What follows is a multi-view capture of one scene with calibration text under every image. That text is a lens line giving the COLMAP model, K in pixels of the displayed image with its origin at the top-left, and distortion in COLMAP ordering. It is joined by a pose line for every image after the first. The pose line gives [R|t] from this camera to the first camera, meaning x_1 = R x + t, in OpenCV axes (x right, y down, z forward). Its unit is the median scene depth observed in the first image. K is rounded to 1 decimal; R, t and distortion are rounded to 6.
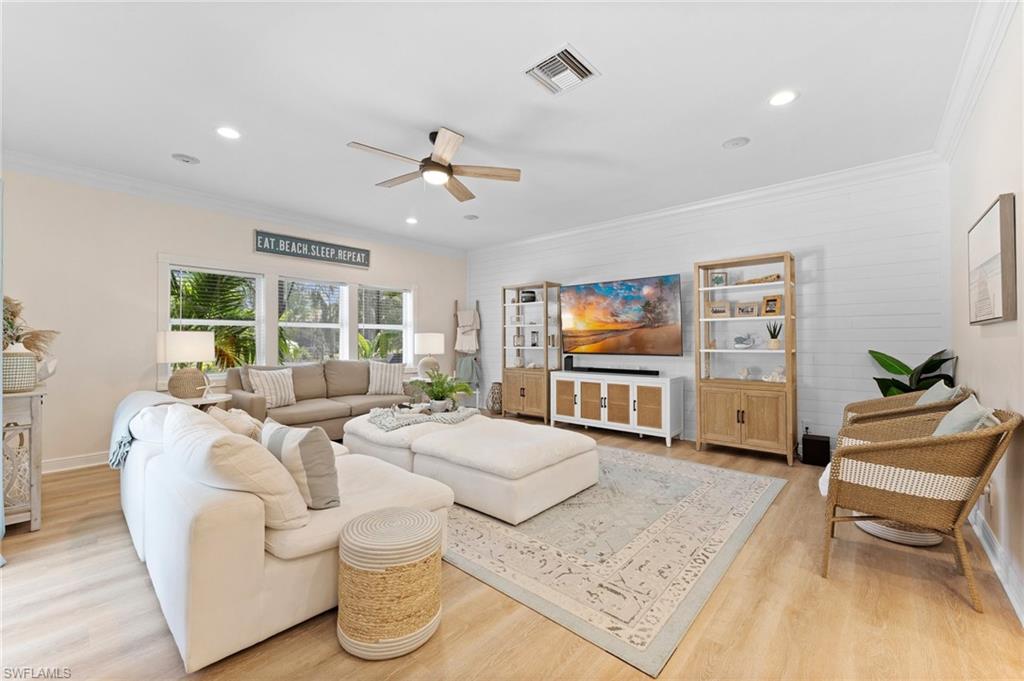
lens RADIAL K [[409.2, 0, 513.4], [0, 409.2, 336.0], [0, 0, 1]] dist [0.000859, -0.000275]
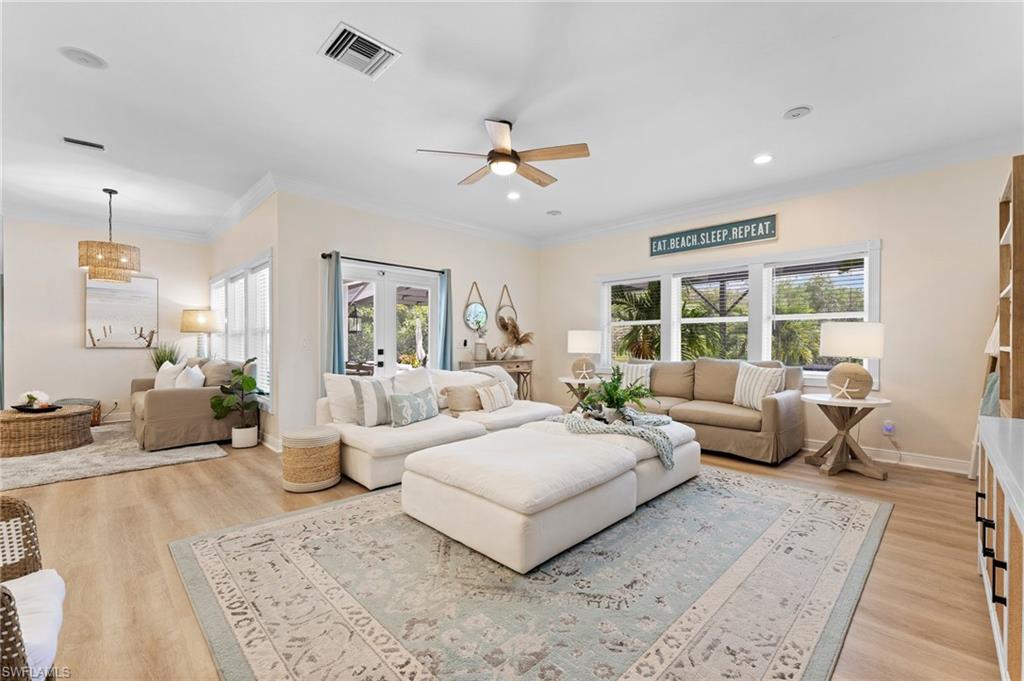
lens RADIAL K [[409.2, 0, 490.7], [0, 409.2, 343.4], [0, 0, 1]] dist [0.000859, -0.000275]
pose [[-0.062923, 0.003279, -0.998013, 0.963618], [0.007719, 0.999966, 0.002799, 0.040096], [0.997989, -0.007527, -0.062946, 1.230784]]
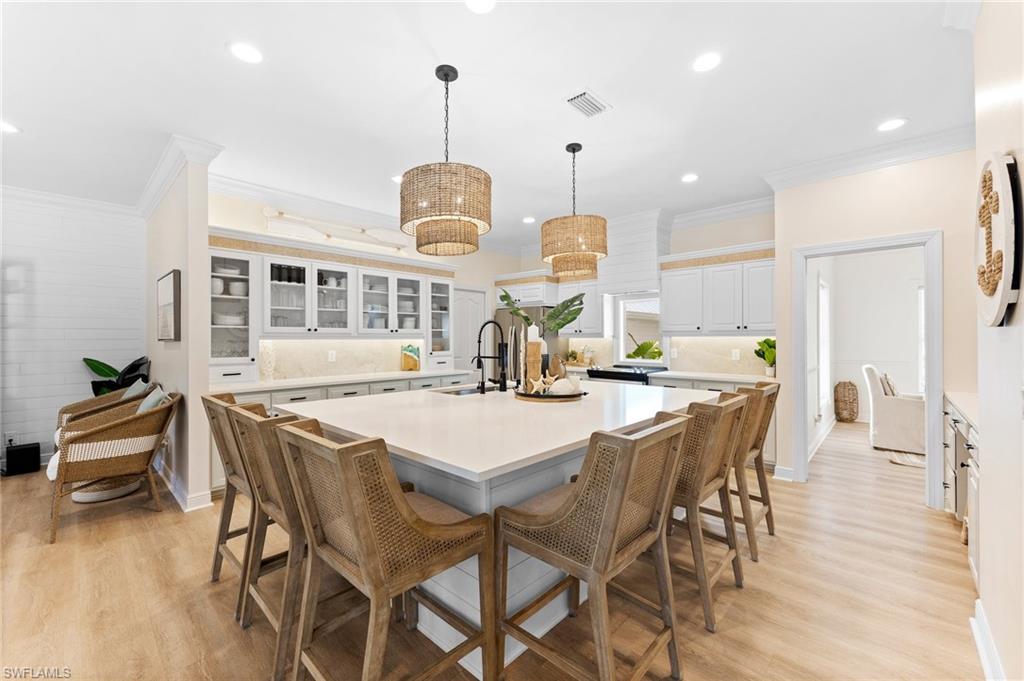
lens RADIAL K [[409.2, 0, 515.2], [0, 409.2, 336.6], [0, 0, 1]] dist [0.000859, -0.000275]
pose [[0.017452, 0.005193, 0.999834, -0.354363], [-0.006065, 0.999969, -0.005088, -0.037924], [-0.999829, -0.005975, 0.017482, -0.327247]]
